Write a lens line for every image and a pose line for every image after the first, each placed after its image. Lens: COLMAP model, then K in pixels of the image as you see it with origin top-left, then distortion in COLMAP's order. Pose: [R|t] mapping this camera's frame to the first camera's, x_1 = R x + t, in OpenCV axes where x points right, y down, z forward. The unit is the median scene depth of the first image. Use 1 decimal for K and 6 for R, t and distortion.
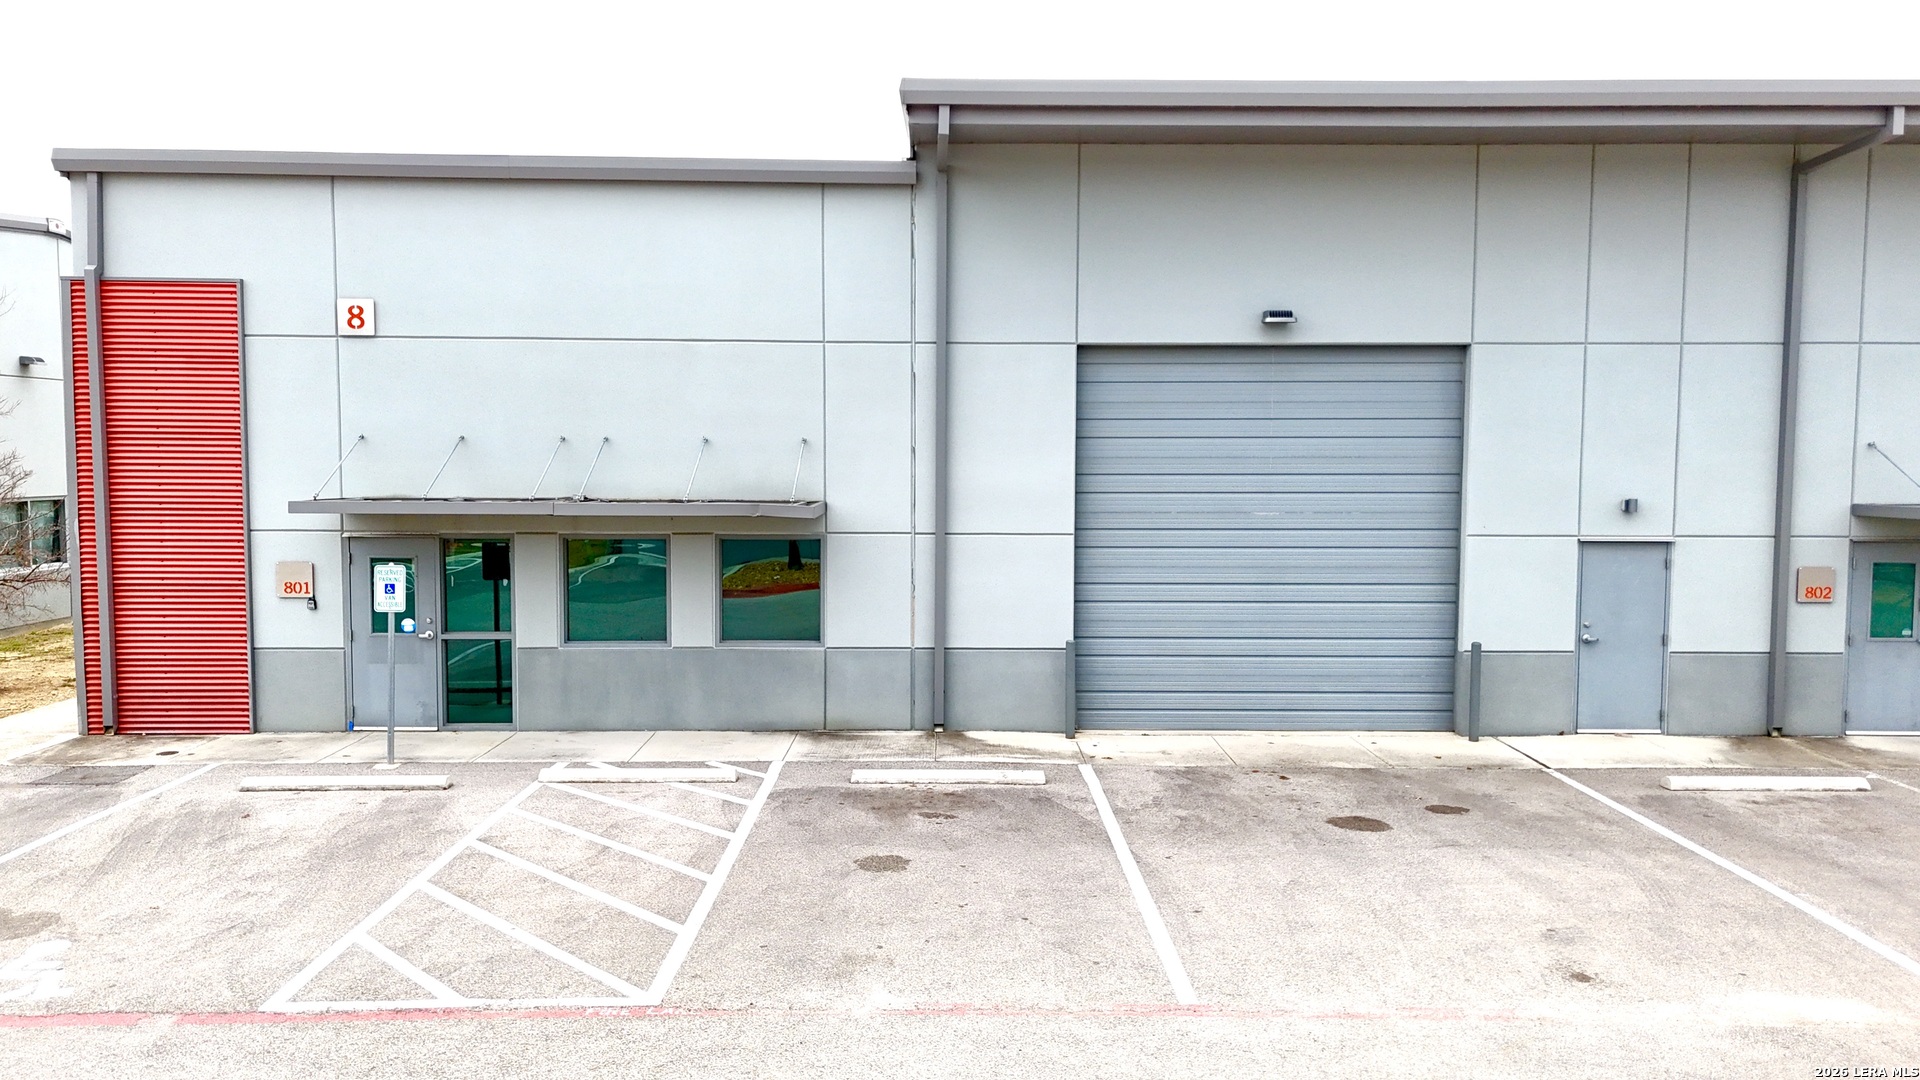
lens RADIAL K [[1413.1, 0, 972.6], [0, 1413.1, 538.1], [0, 0, 1]] dist [0.060351, -0.051821]
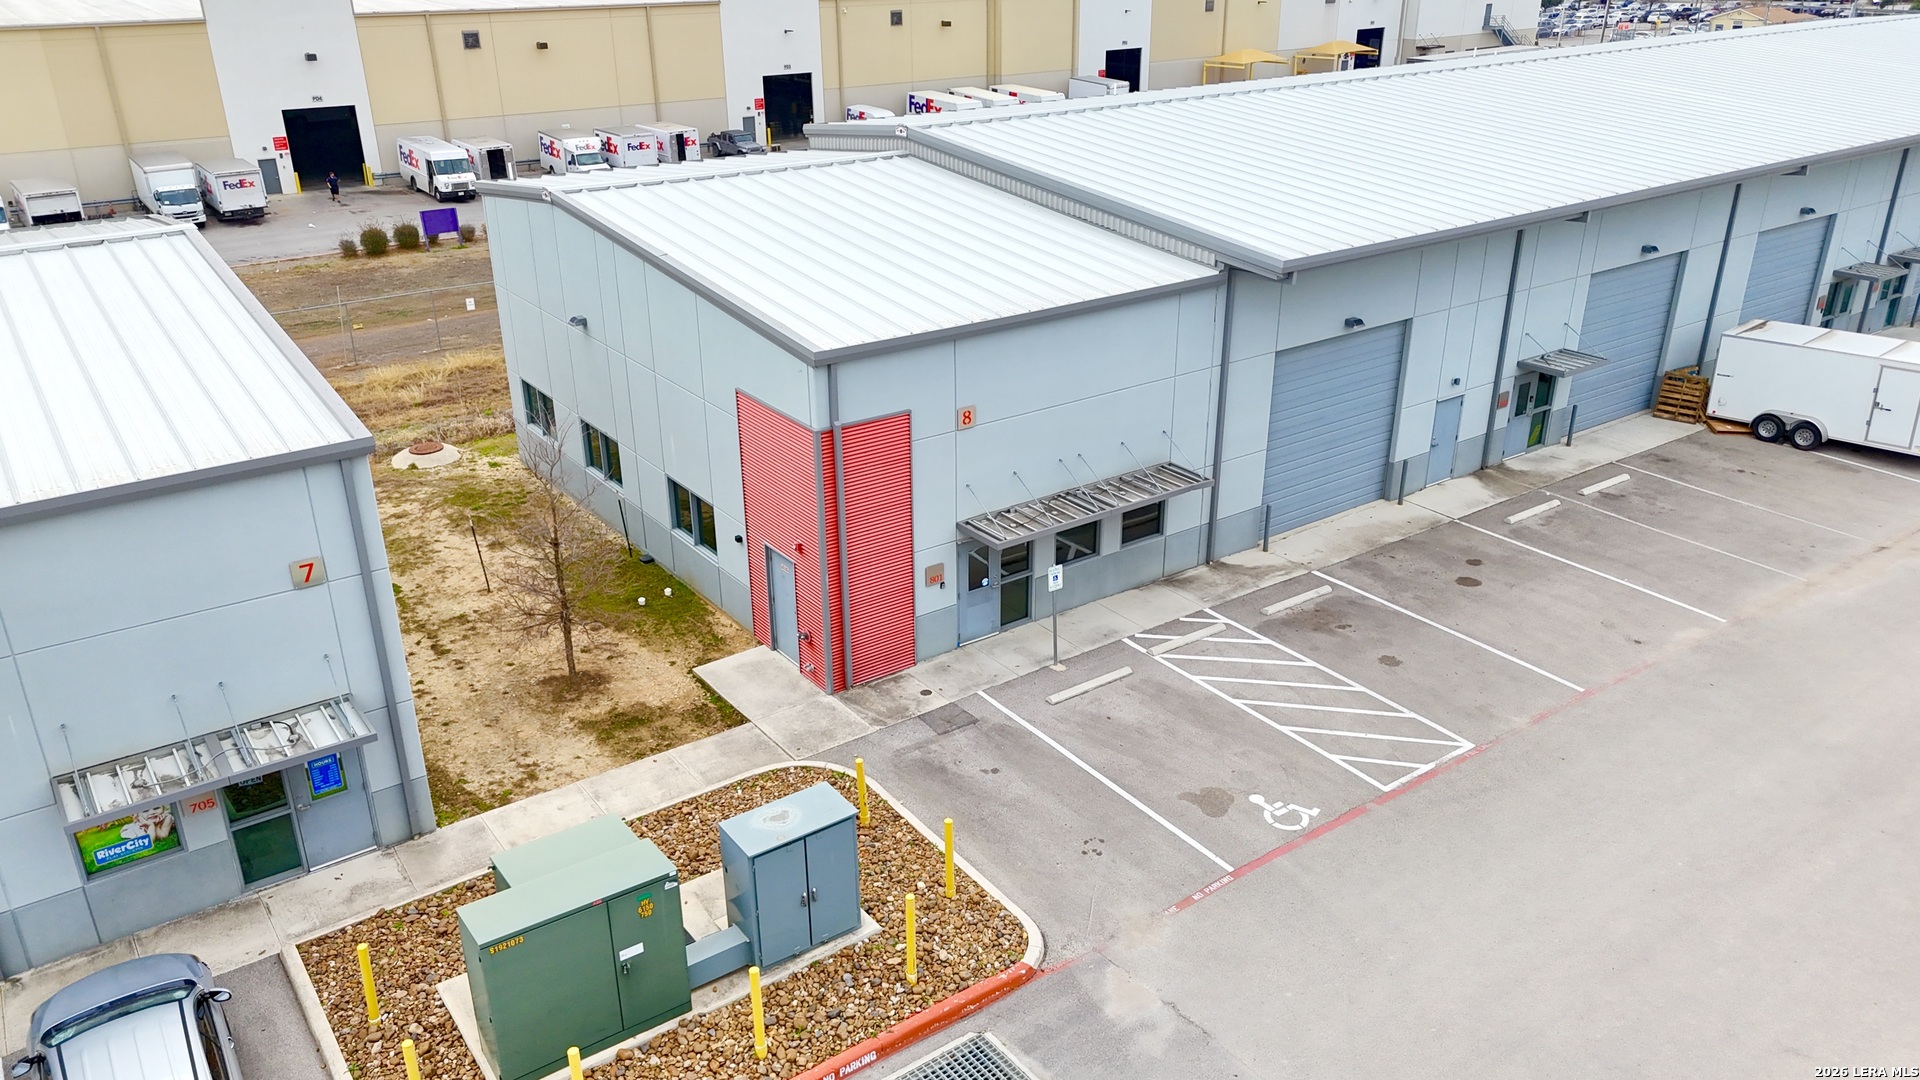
lens RADIAL K [[1413.1, 0, 959.4], [0, 1413.1, 540.0], [0, 0, 1]] dist [0.060351, -0.051821]
pose [[0.819723, -0.240285, 0.519921, -1.305365], [0.044053, 0.931506, 0.361048, -0.603887], [-0.571064, -0.273055, 0.774162, -0.273142]]
